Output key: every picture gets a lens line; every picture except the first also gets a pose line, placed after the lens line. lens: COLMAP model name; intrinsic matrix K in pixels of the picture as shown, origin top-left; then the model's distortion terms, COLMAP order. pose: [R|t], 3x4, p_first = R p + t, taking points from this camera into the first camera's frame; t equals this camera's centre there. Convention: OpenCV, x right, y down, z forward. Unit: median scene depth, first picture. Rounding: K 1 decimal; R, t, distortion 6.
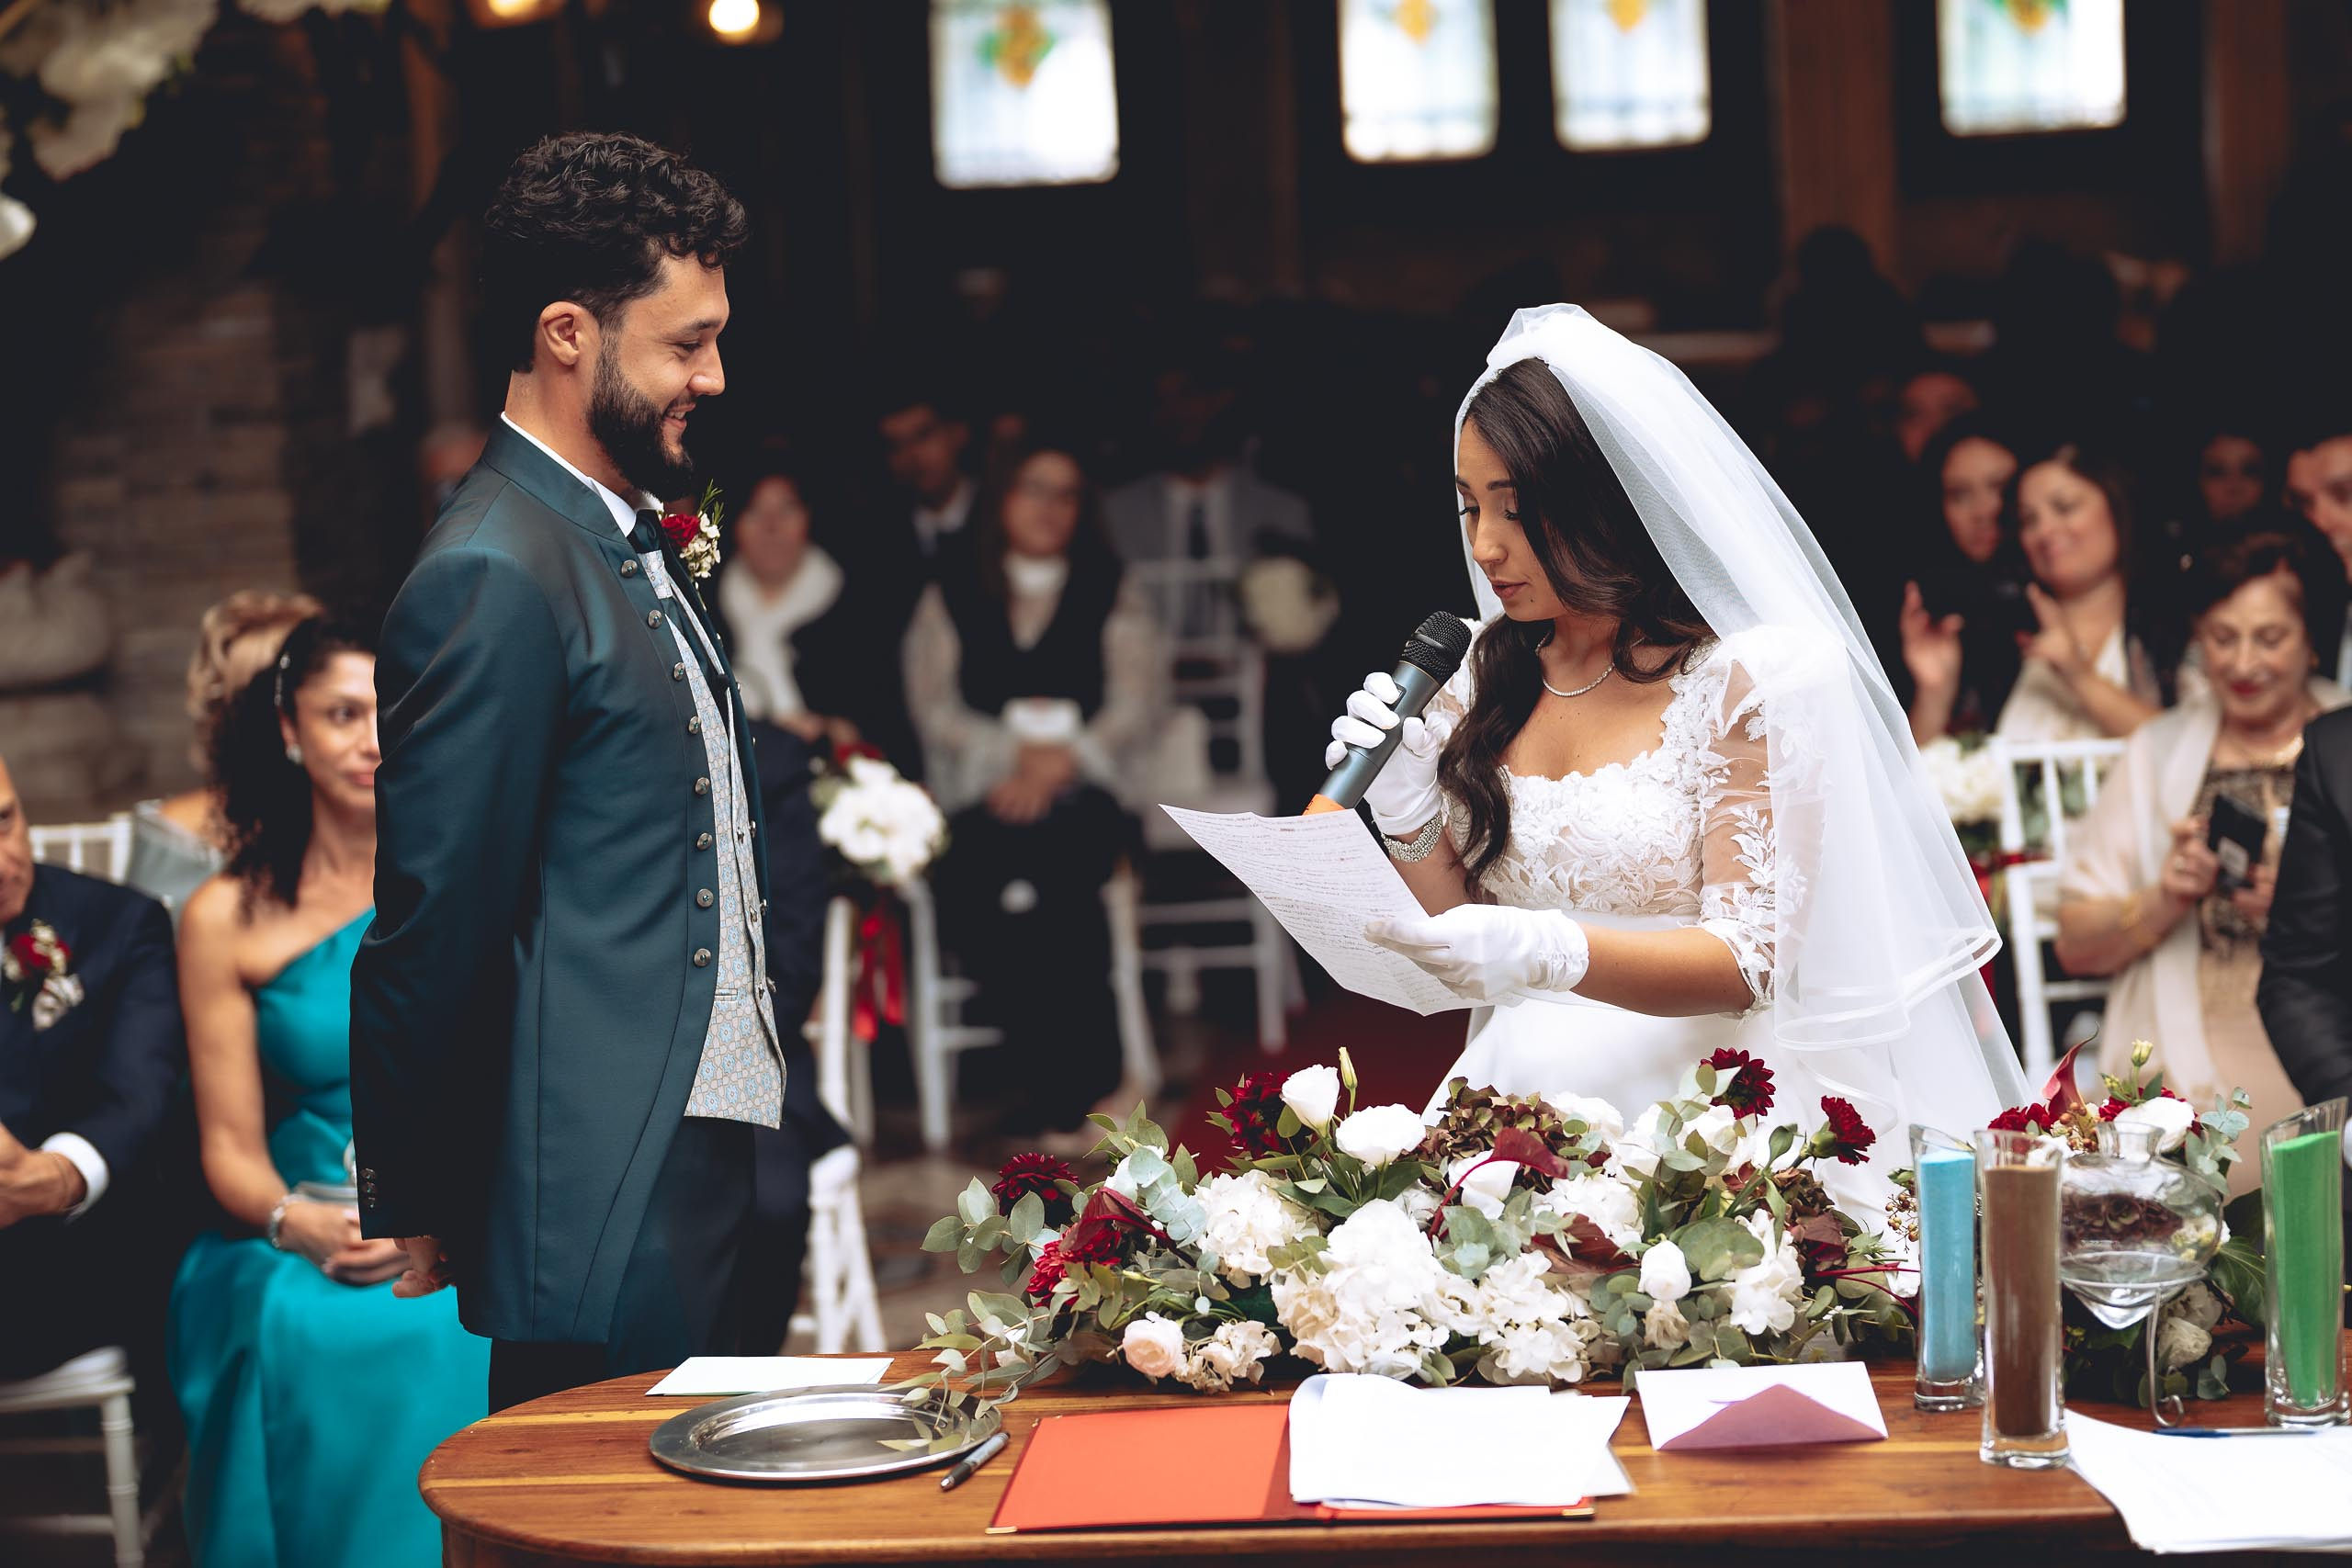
lens RADIAL K [[5120.2, 0, 1176.0], [0, 5120.2, 784.0], [0, 0, 1]] dist [-0.053713, 0.008402]
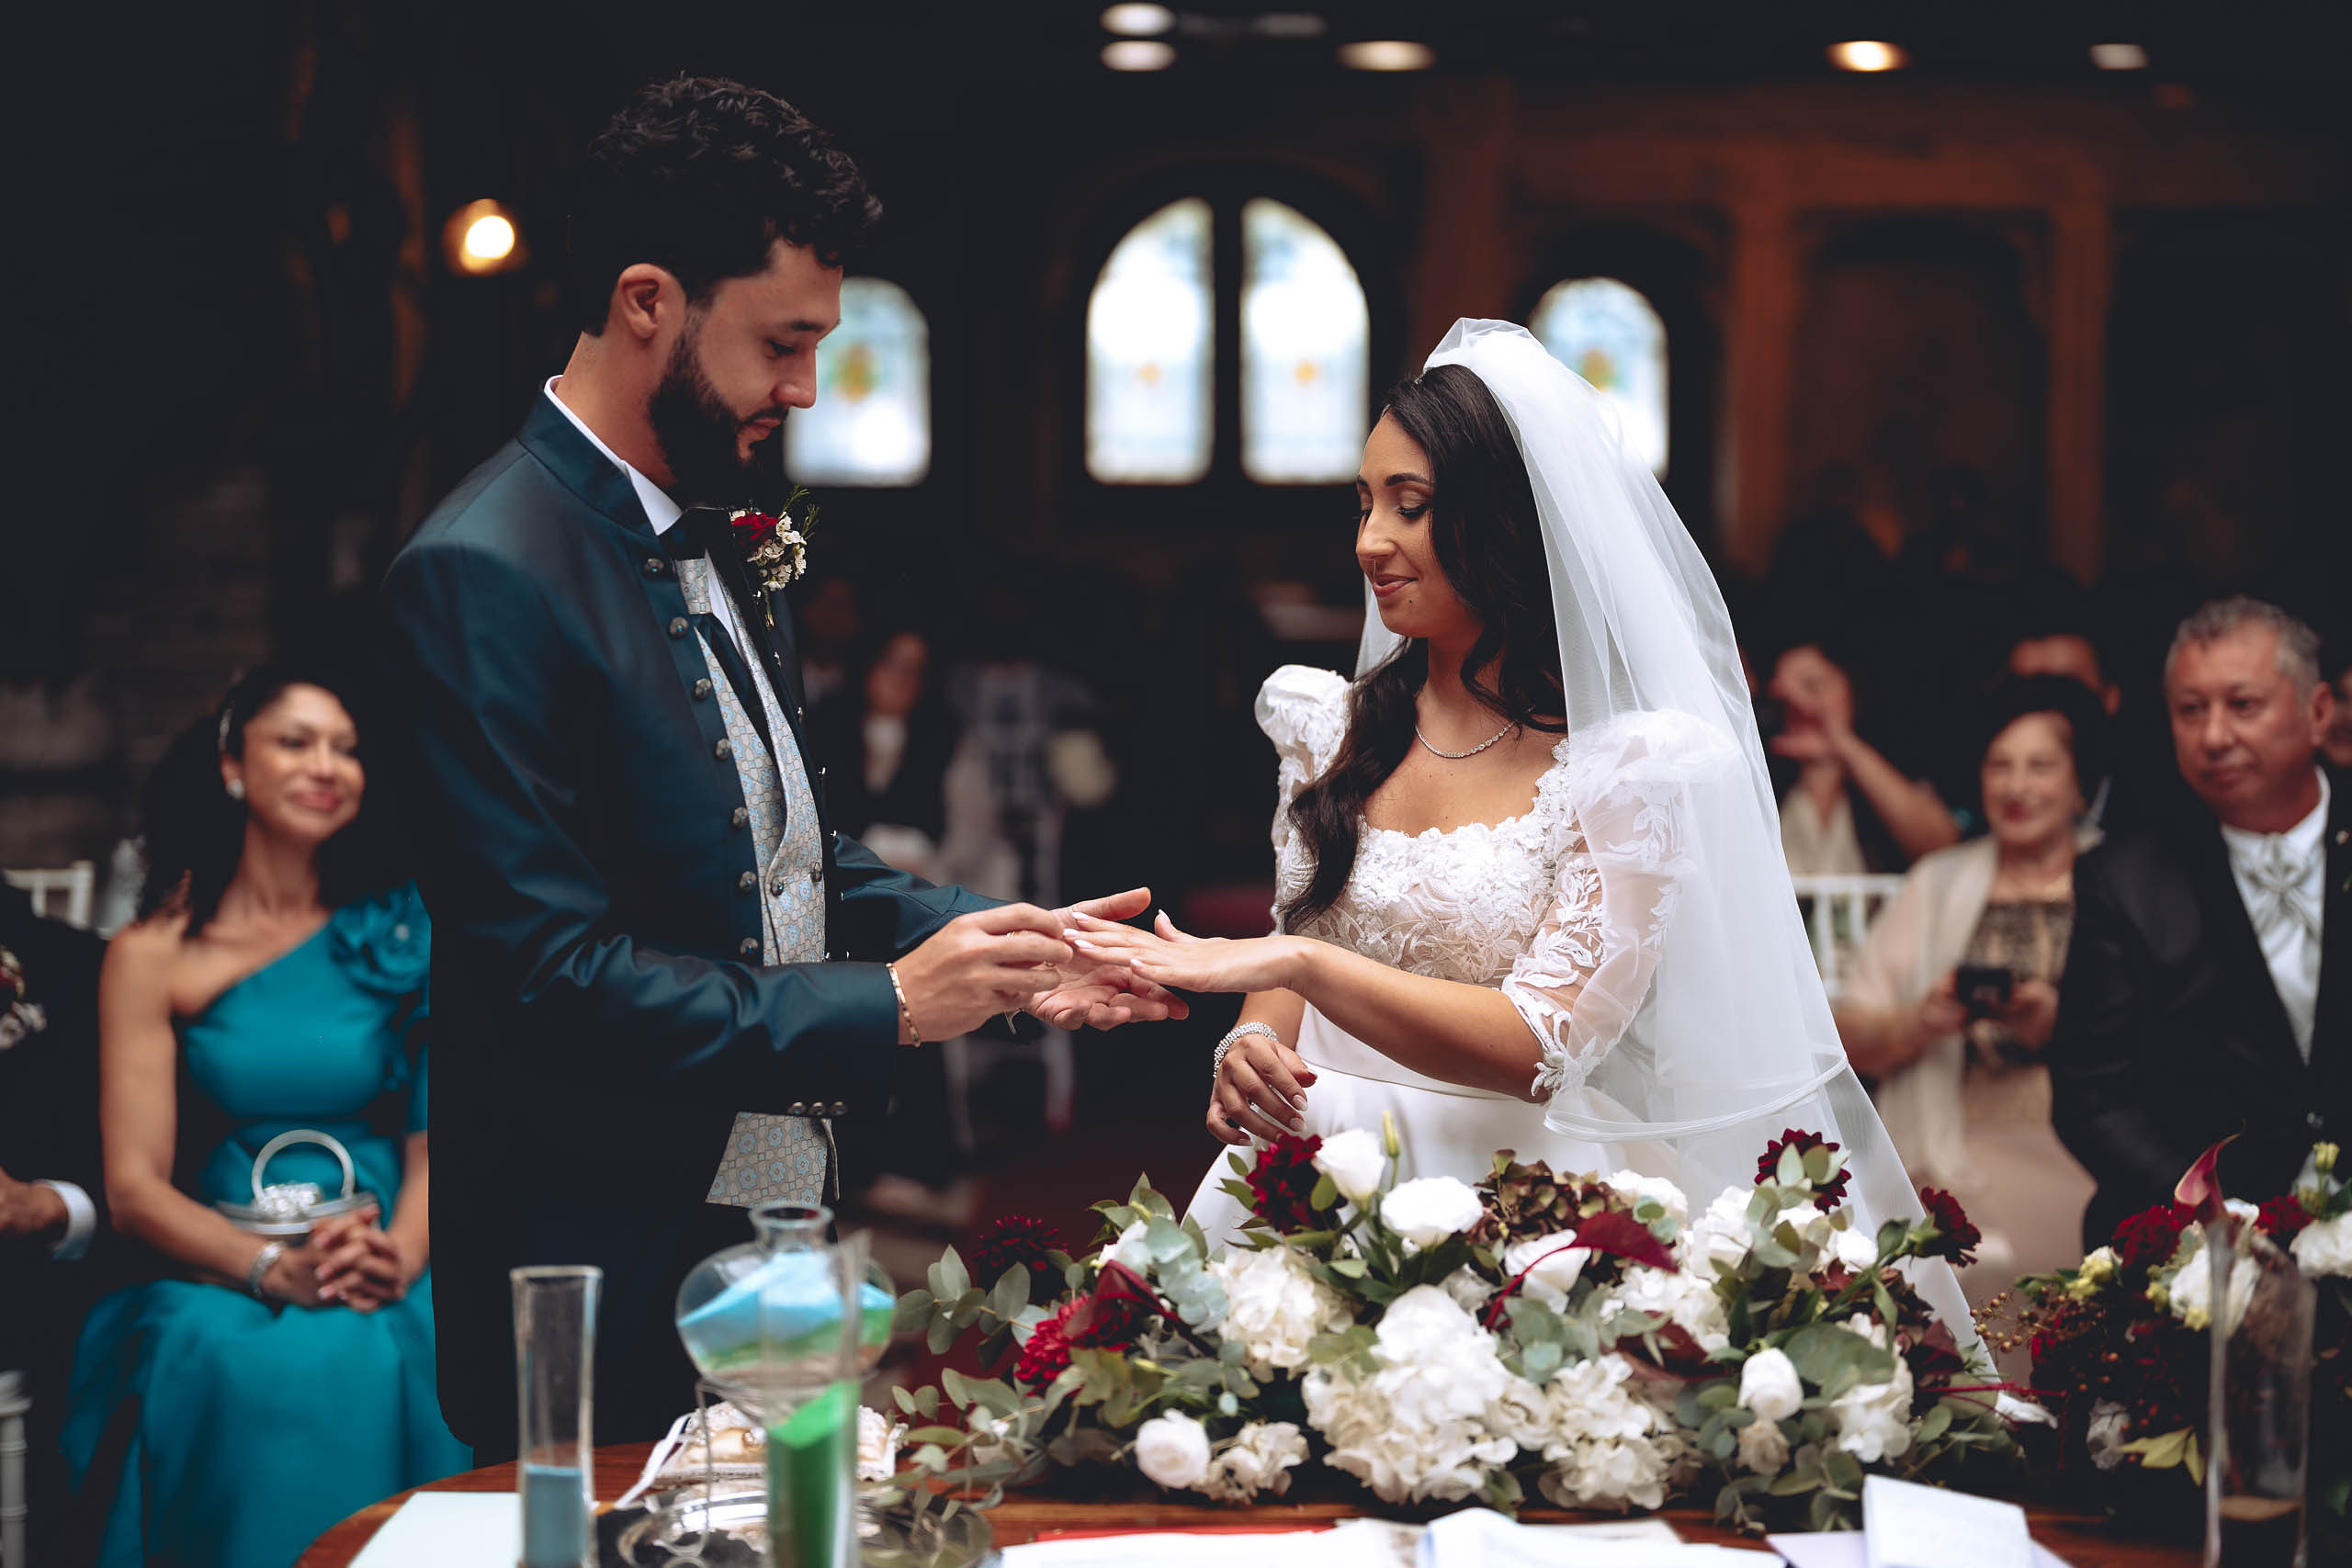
lens RADIAL K [[3292.9, 0, 1176.0], [0, 3292.9, 784.0], [0, 0, 1]] dist [0.017132, 0.007187]
pose [[0.995134, 0.048528, 0.085752, -0.055846], [-0.043782, 0.997449, -0.056384, 0.029331], [-0.088270, 0.052355, 0.994720, 0.440988]]
